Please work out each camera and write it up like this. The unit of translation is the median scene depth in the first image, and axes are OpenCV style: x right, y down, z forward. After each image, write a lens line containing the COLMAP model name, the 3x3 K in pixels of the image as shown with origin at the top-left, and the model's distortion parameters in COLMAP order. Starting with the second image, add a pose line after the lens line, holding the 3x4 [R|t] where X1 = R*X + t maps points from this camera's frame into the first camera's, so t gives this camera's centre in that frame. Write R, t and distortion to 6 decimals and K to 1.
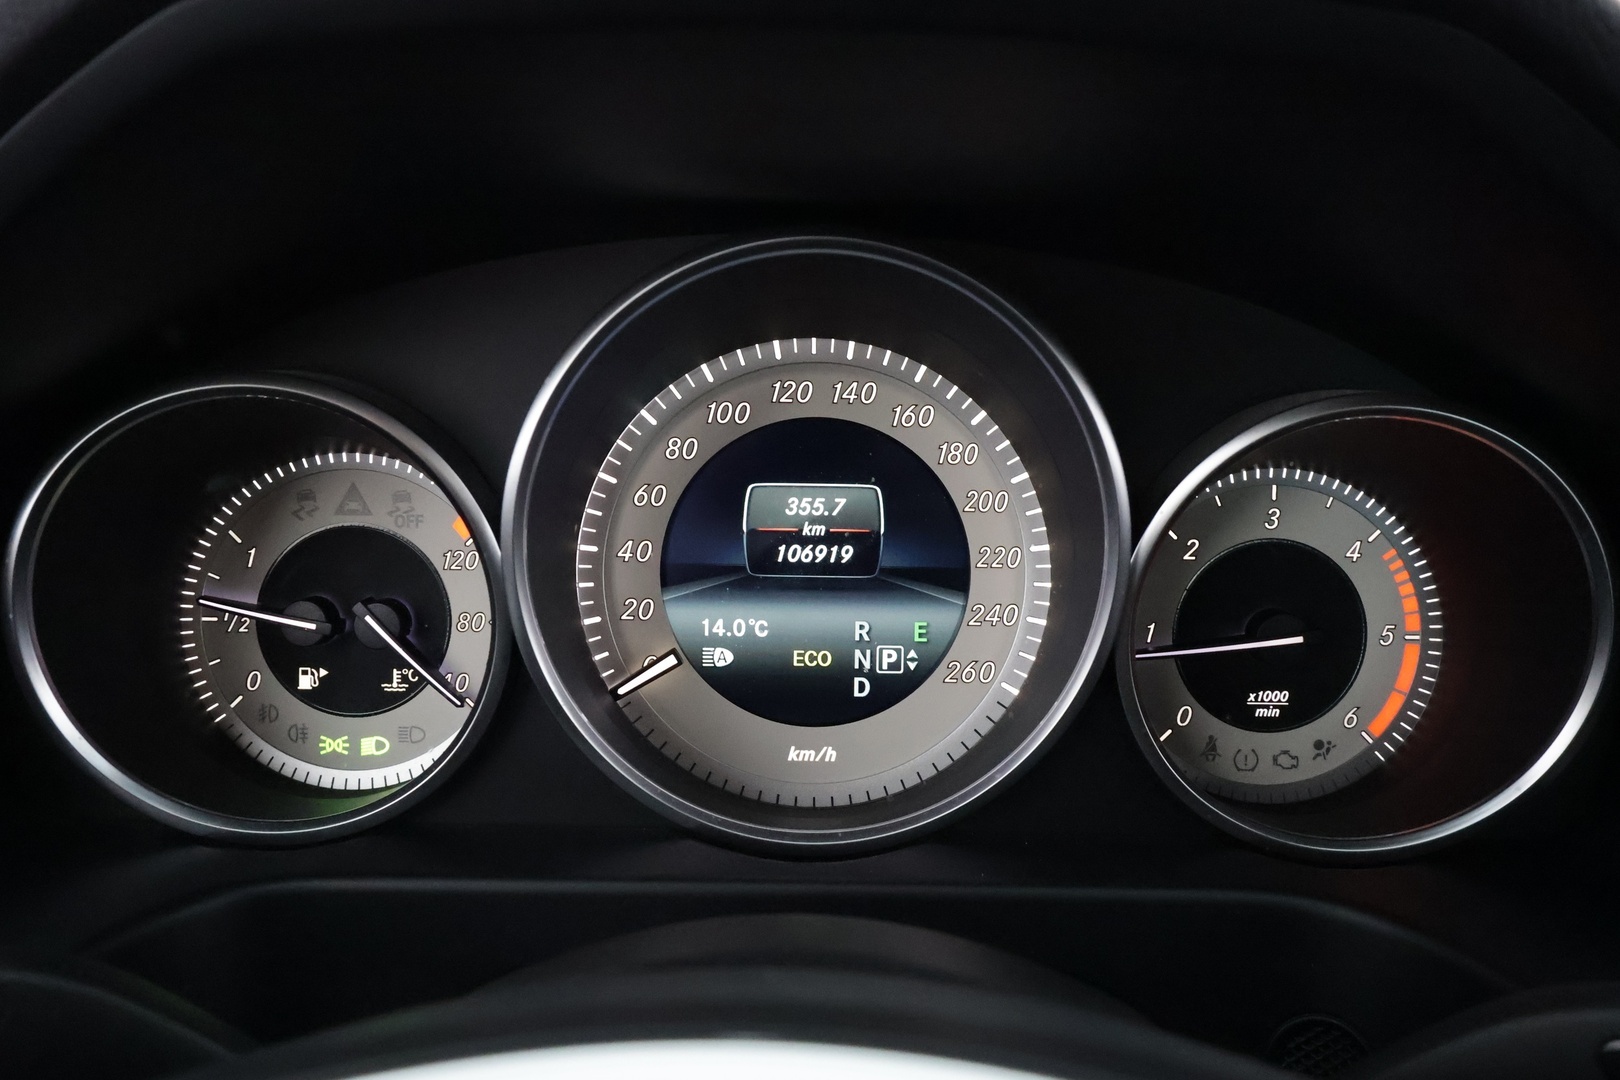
lens RADIAL K [[1276.3, 0, 810.0], [0, 1276.3, 540.0], [0, 0, 1]] dist [0.001133, 0.000827]
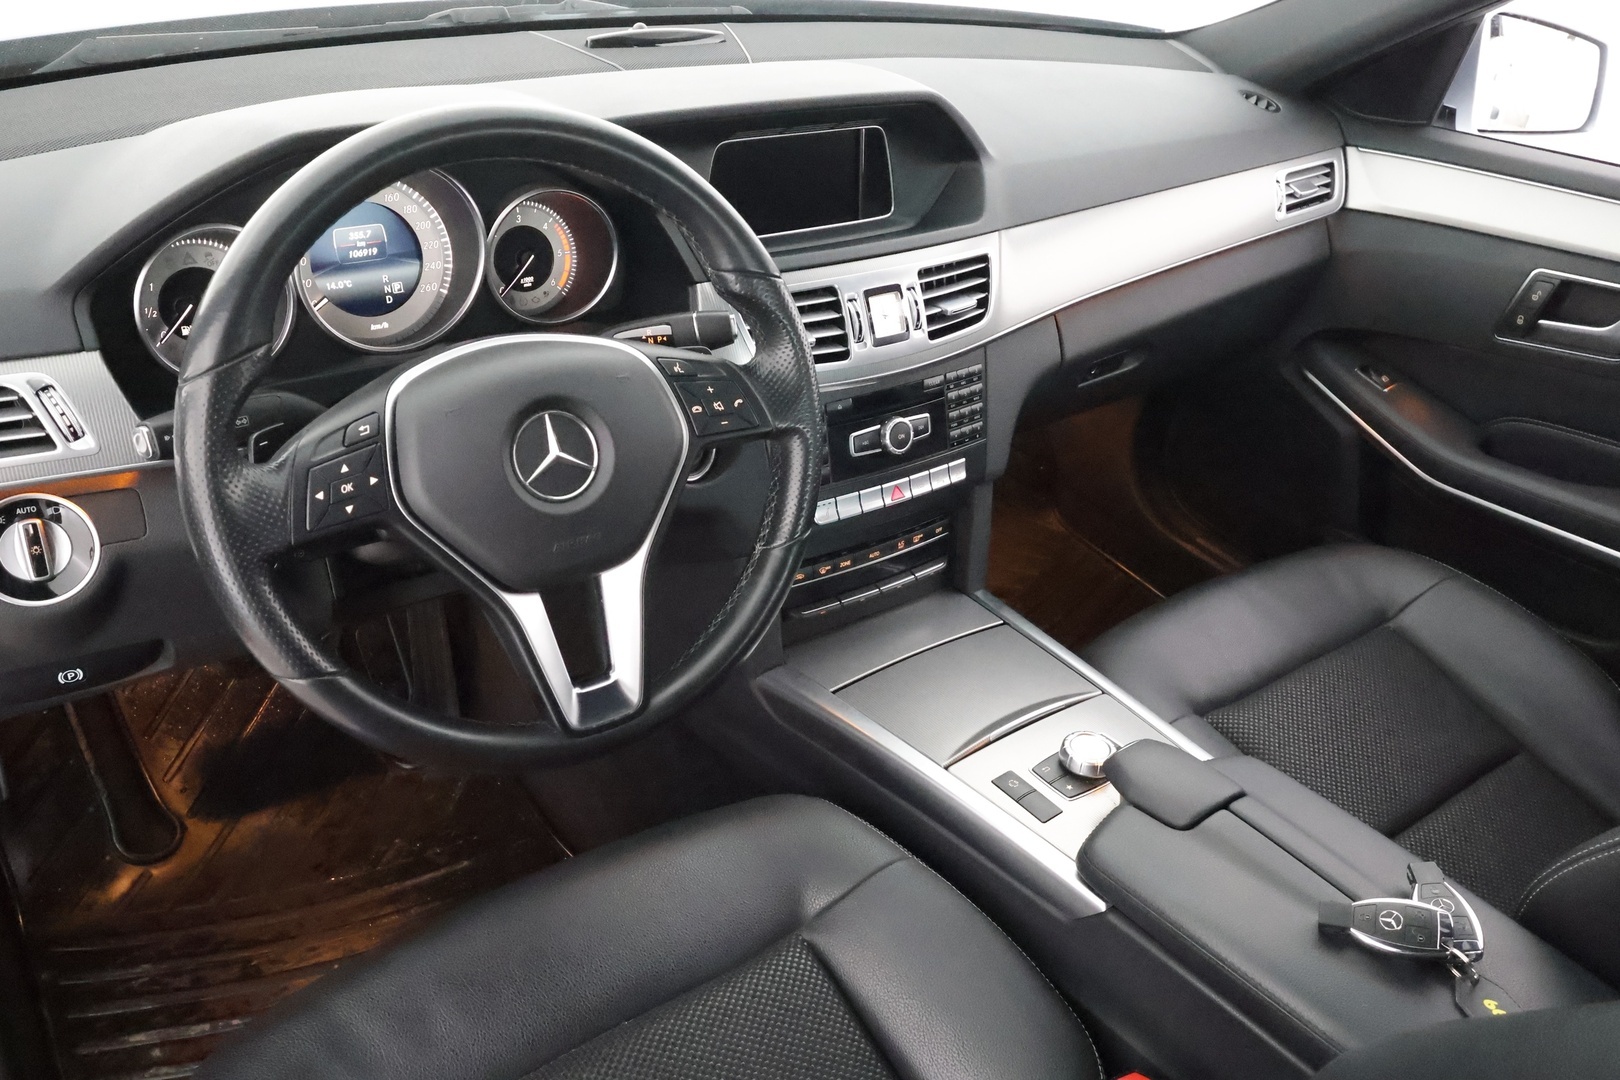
lens RADIAL K [[1276.3, 0, 810.0], [0, 1276.3, 540.0], [0, 0, 1]] dist [0.001133, 0.000827]
pose [[0.802054, -0.266393, 0.534550, -0.863613], [0.091011, 0.939079, 0.331433, -0.233205], [-0.590276, -0.217178, 0.777437, -1.834649]]
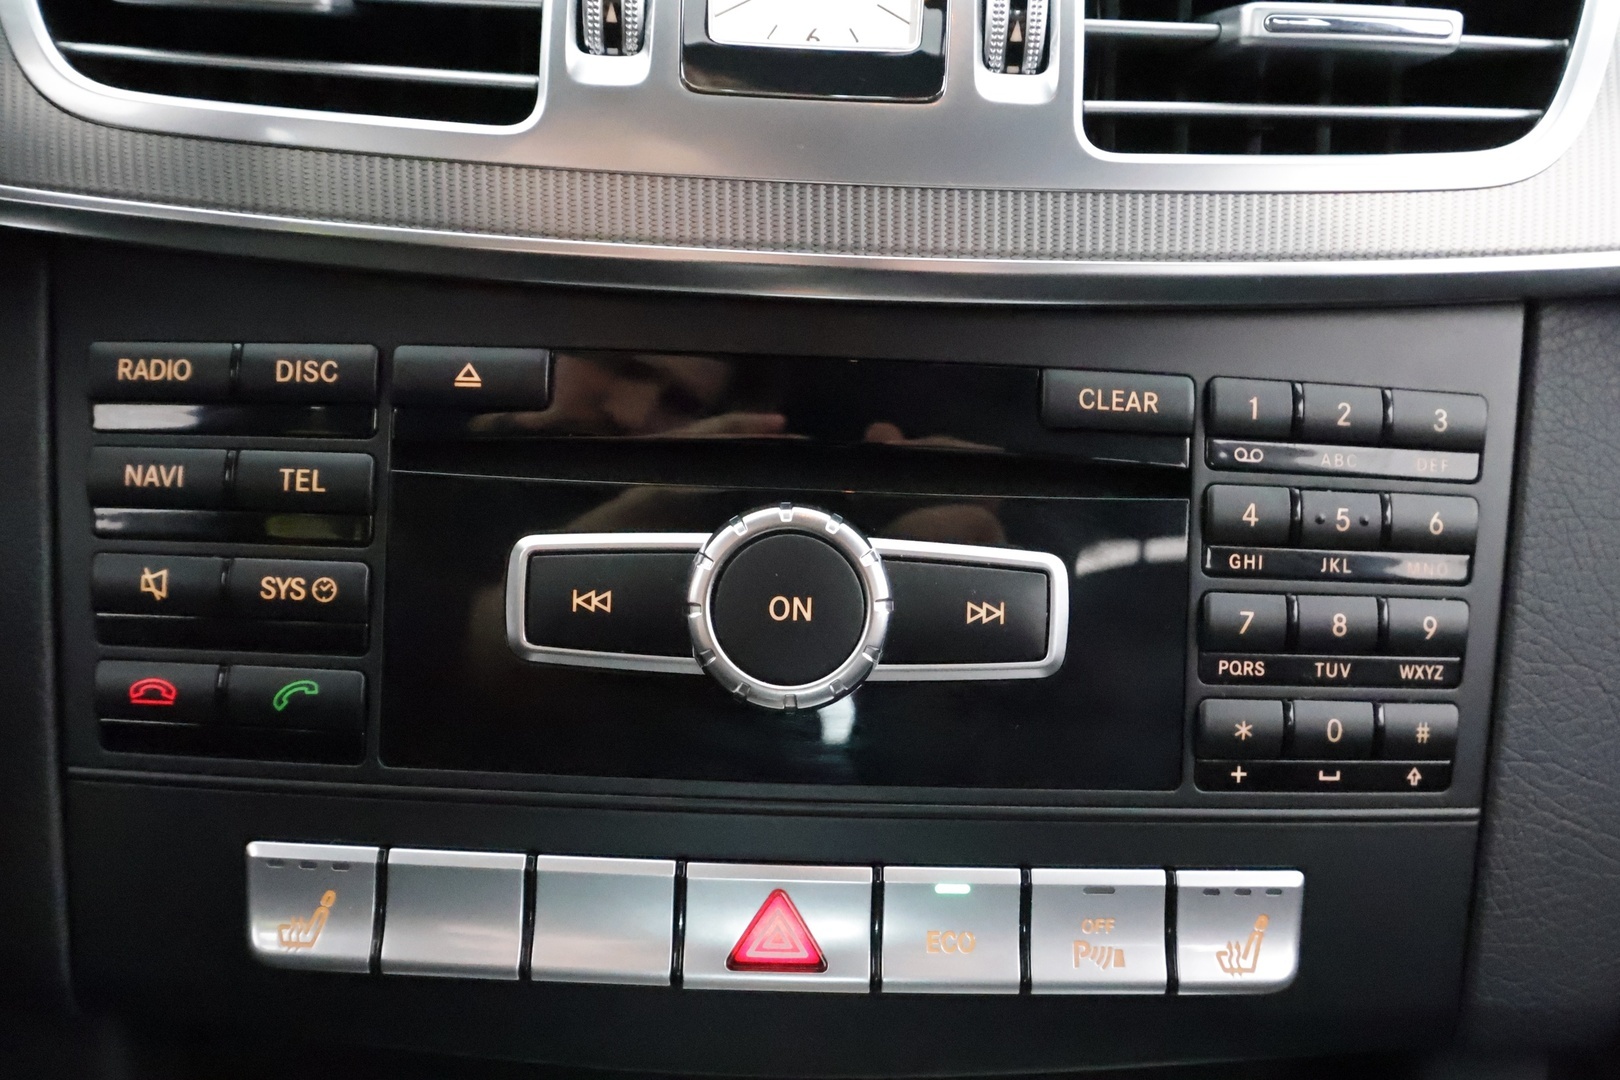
lens RADIAL K [[1276.3, 0, 810.0], [0, 1276.3, 540.0], [0, 0, 1]] dist [0.001133, 0.000827]
pose [[0.999541, 0.022415, 0.020360, 1.053139], [-0.023280, 0.998791, 0.043297, 0.529440], [-0.019364, -0.043751, 0.998855, -0.030642]]
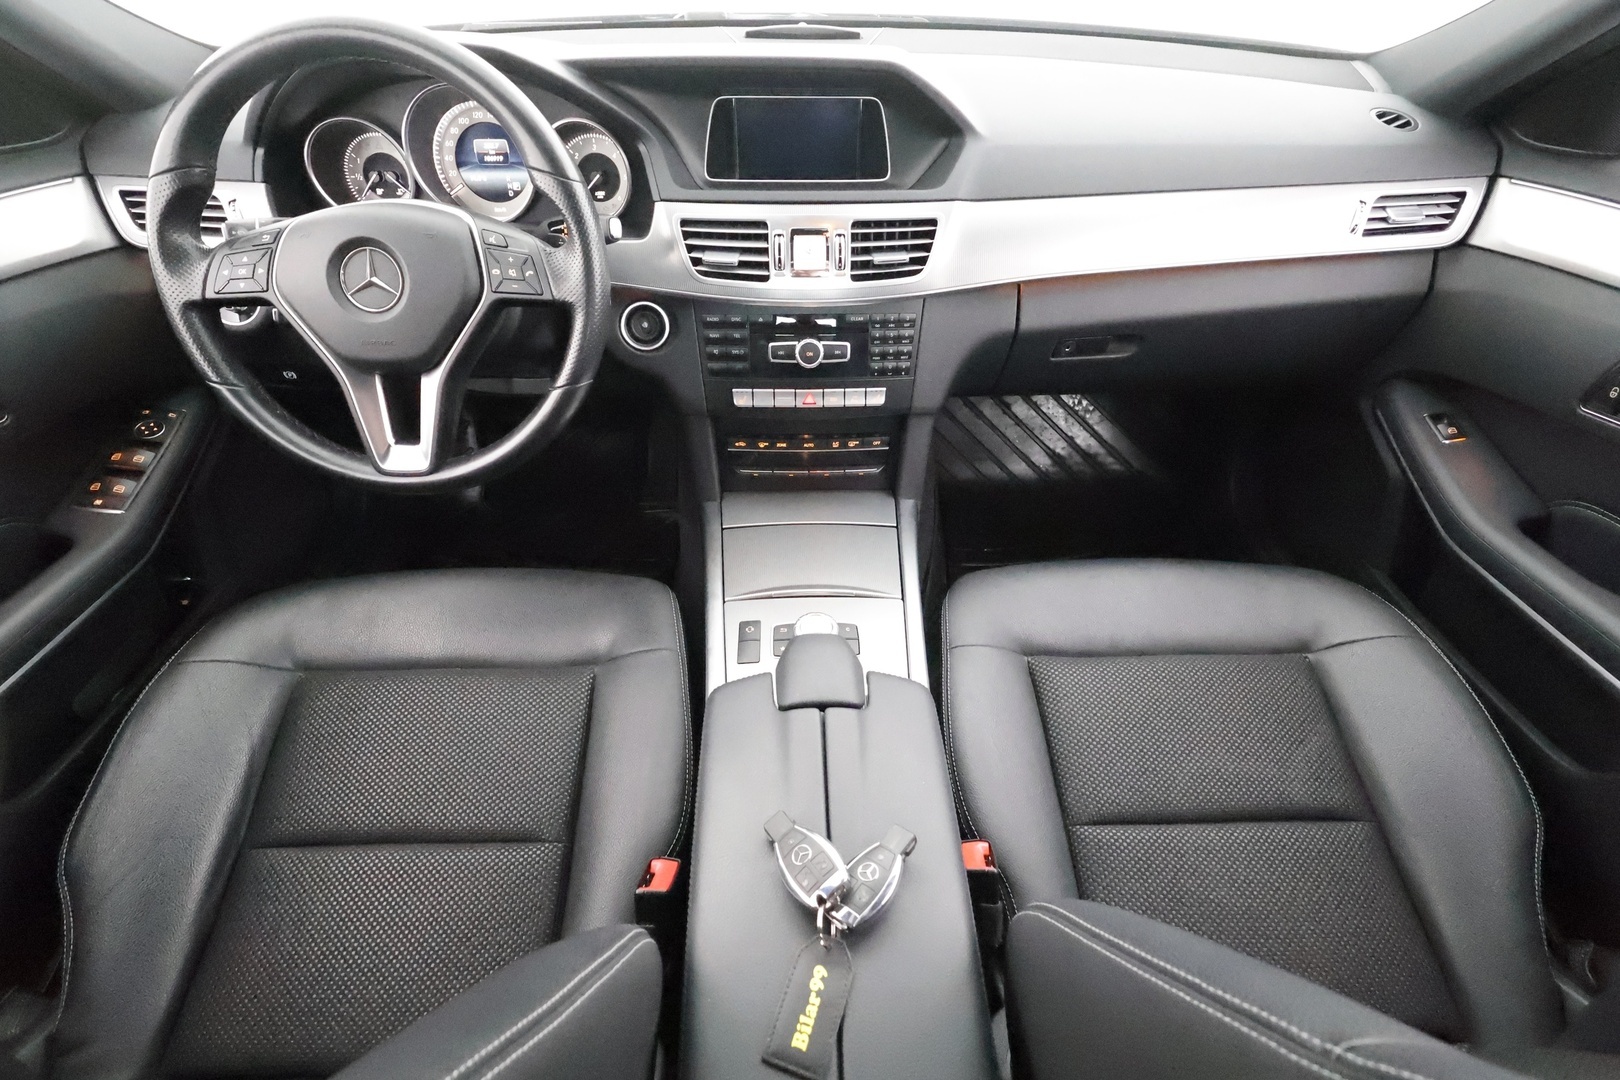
lens RADIAL K [[750.4, 0, 810.0], [0, 750.4, 540.0], [0, 0, 1]] dist [-0.000045, 0.000421]
pose [[0.999672, -0.021042, 0.014620, 1.011394], [0.012819, 0.904784, 0.425678, 0.111926], [-0.022185, -0.425351, 0.904757, -1.852163]]
